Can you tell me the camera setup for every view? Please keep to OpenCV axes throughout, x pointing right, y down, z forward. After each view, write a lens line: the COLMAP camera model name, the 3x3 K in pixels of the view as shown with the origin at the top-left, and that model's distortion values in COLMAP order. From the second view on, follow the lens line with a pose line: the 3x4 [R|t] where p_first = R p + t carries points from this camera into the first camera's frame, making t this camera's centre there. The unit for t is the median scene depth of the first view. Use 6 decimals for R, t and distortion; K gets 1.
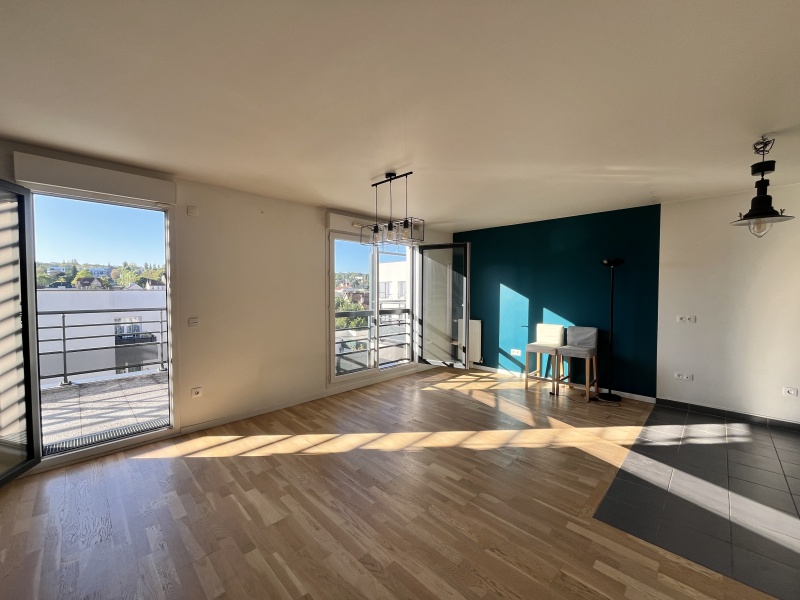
lens RADIAL K [[323.0, 0, 399.4], [0, 323.0, 301.2], [0, 0, 1]] dist [-0.004314, -0.000137]
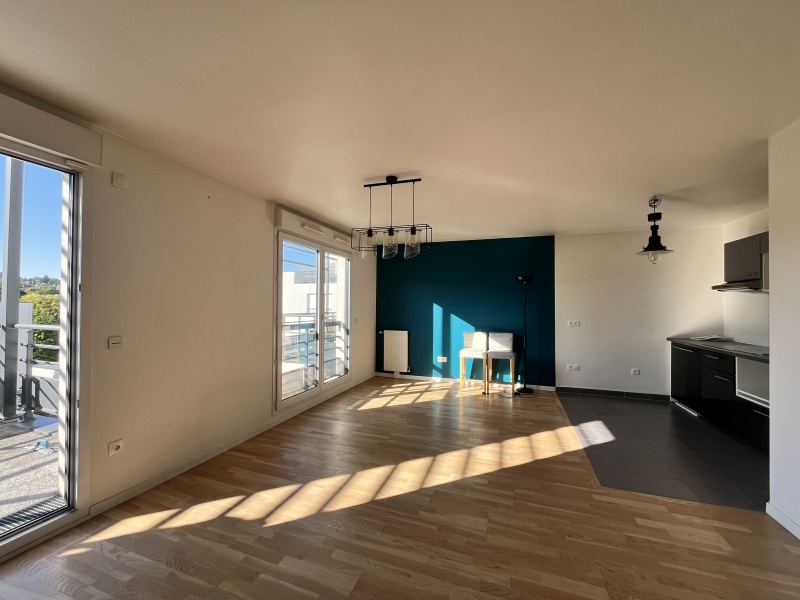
lens RADIAL K [[323.0, 0, 398.3], [0, 323.0, 299.8], [0, 0, 1]] dist [-0.004314, -0.000137]
pose [[0.903958, 0.010008, 0.427505, -0.314008], [0.011103, 0.998840, -0.046861, 0.011718], [-0.427478, 0.047107, 0.902798, 0.104805]]
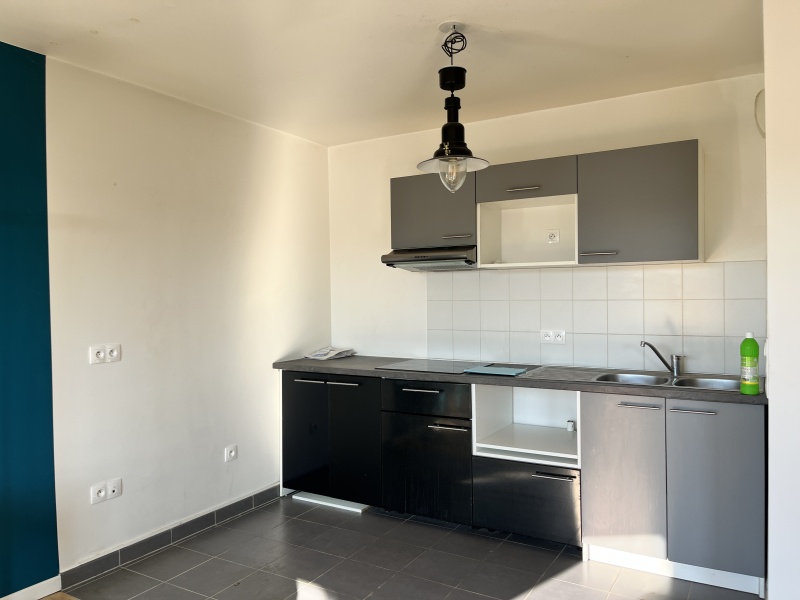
lens RADIAL K [[610.2, 0, 400.7], [0, 610.2, 299.5], [0, 0, 1]] dist [0.009224, -0.004106]
pose [[-0.241748, -0.007378, 0.970311, 0.017547], [0.047671, 0.998673, 0.019470, -0.011876], [-0.969167, 0.050962, -0.241075, 0.786053]]
